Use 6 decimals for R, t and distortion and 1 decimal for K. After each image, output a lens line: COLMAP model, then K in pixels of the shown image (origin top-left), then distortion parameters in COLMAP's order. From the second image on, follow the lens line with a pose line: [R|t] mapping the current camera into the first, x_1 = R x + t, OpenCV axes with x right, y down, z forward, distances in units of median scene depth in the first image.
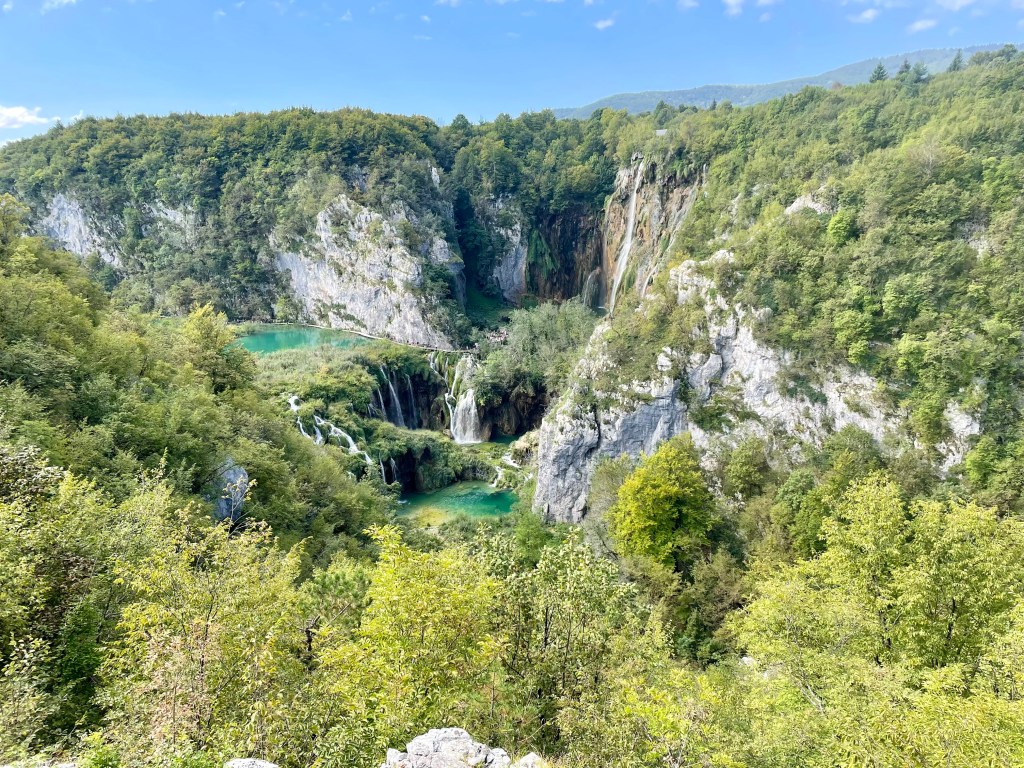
lens RADIAL K [[745.7, 0, 512.0], [0, 745.7, 384.0], [0, 0, 1]] dist [0.003221, 0.001031]
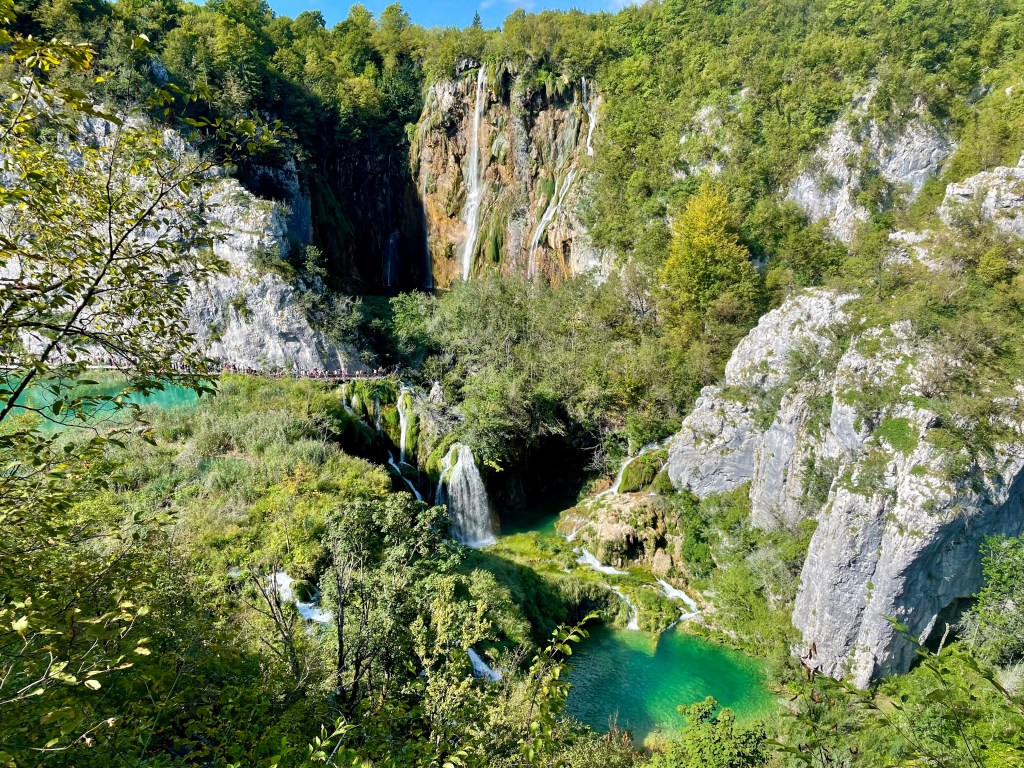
lens RADIAL K [[745.7, 0, 512.0], [0, 745.7, 384.0], [0, 0, 1]] dist [0.003221, 0.001031]
pose [[0.817097, -0.144870, 0.558002, -0.244902], [0.129863, 0.989287, 0.066679, -0.052415], [-0.561684, 0.017981, 0.827157, 0.423979]]
